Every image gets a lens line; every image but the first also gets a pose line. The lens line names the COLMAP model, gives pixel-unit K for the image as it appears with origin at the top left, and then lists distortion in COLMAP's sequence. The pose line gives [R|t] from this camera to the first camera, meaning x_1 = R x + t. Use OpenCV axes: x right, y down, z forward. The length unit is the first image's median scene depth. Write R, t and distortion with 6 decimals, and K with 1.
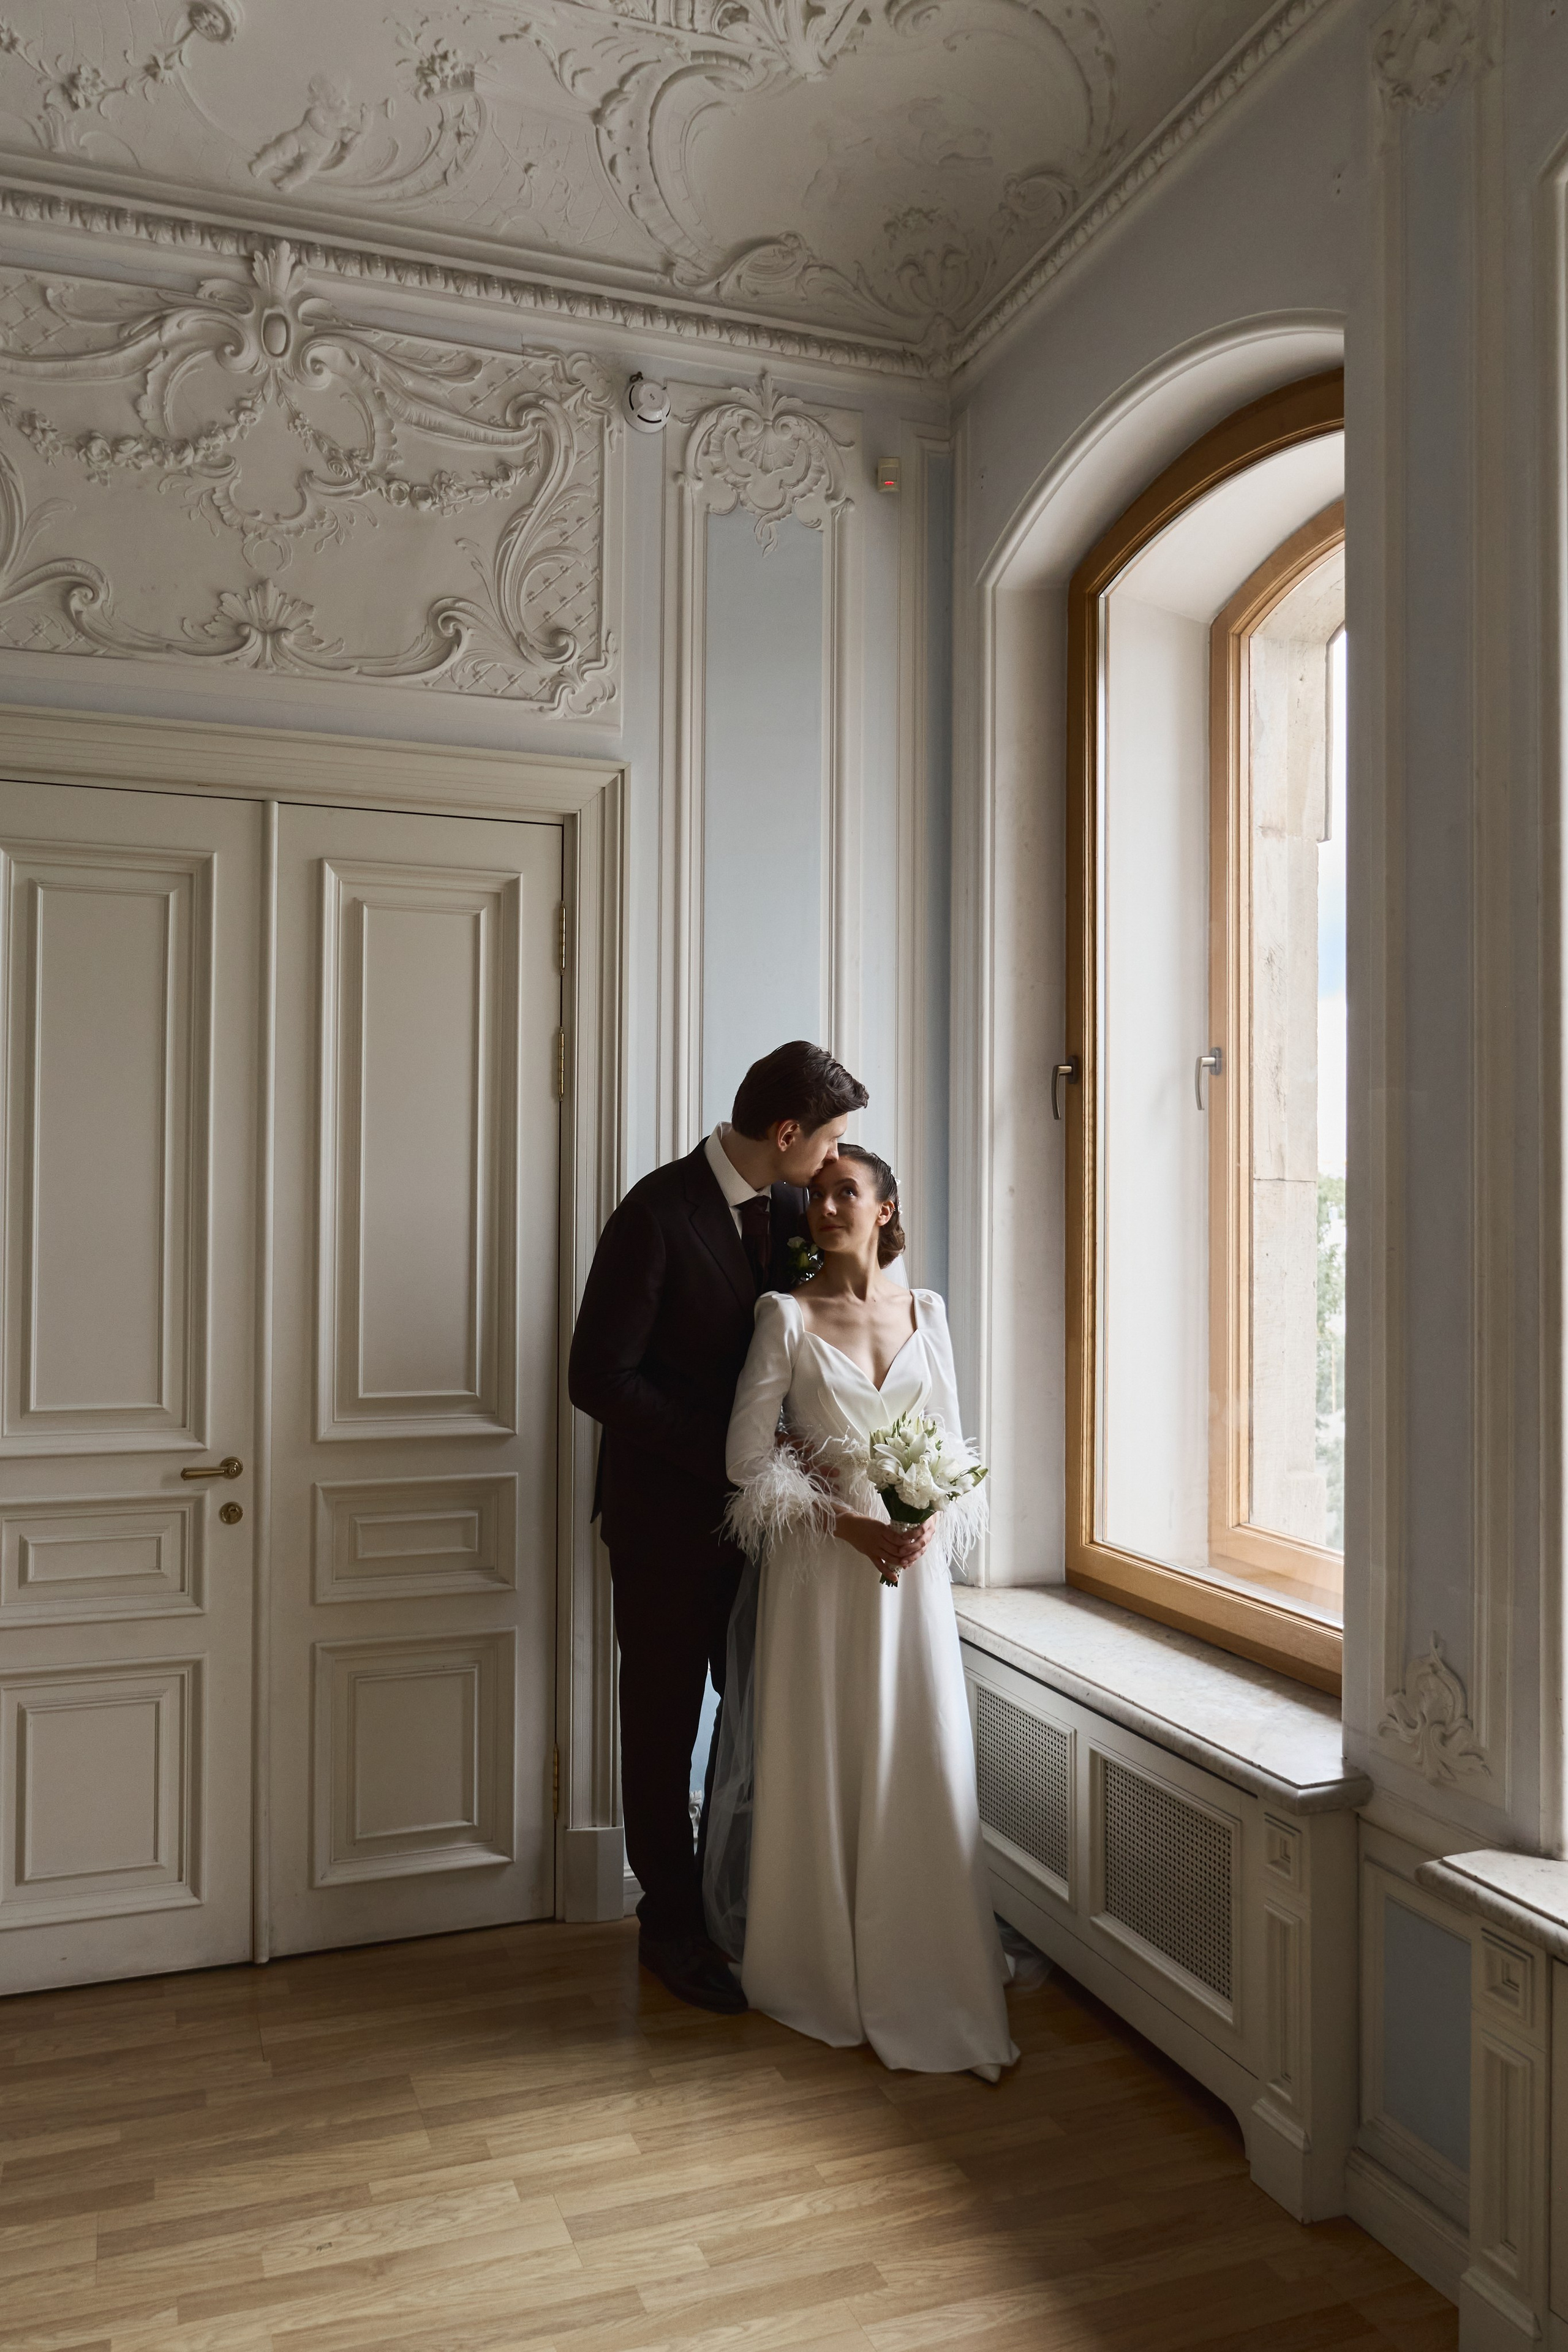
lens RADIAL K [[1668.2, 0, 730.5], [0, 1668.2, 1160.7], [0, 0, 1]] dist [-0.006410, -0.002247]
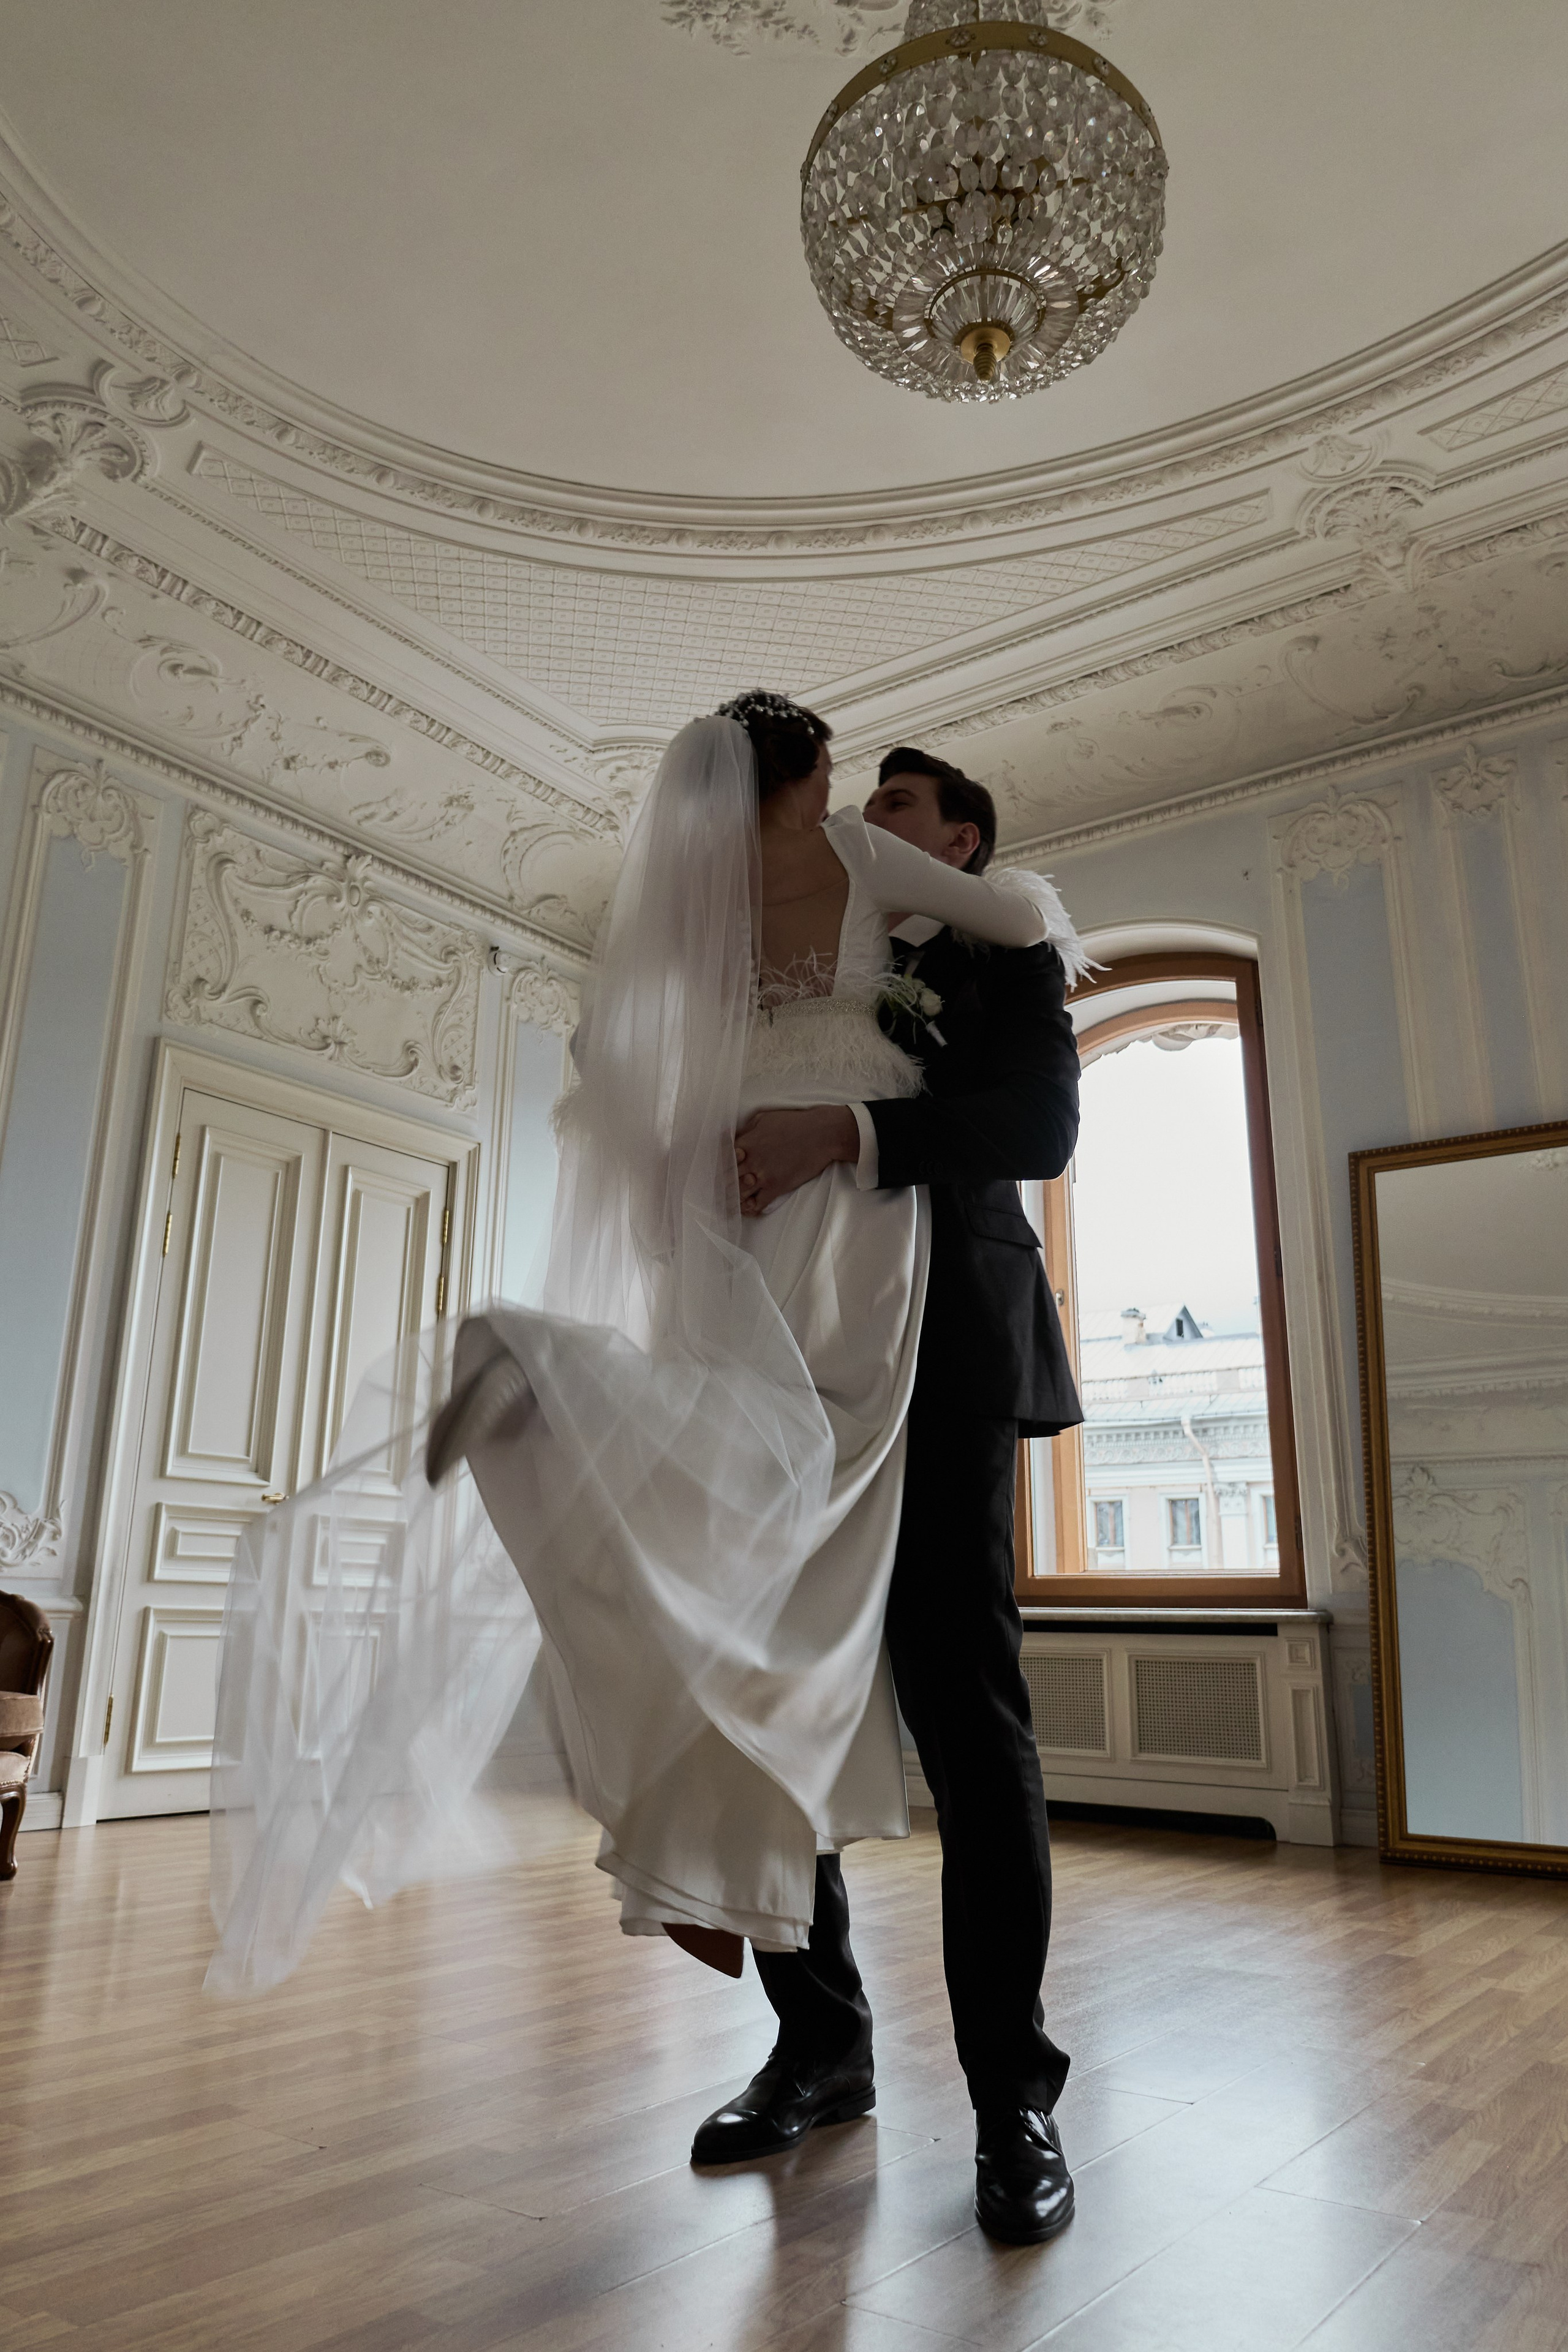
lens RADIAL K [[1651.2, 0, 806.2], [0, 1651.2, 1140.1], [0, 0, 1]] dist [-0.000755, -0.004296]
pose [[0.819834, 0.160824, 0.549552, -0.821874], [-0.011401, 0.964141, -0.265144, 0.262914], [-0.572488, 0.211109, 0.792269, -0.717771]]
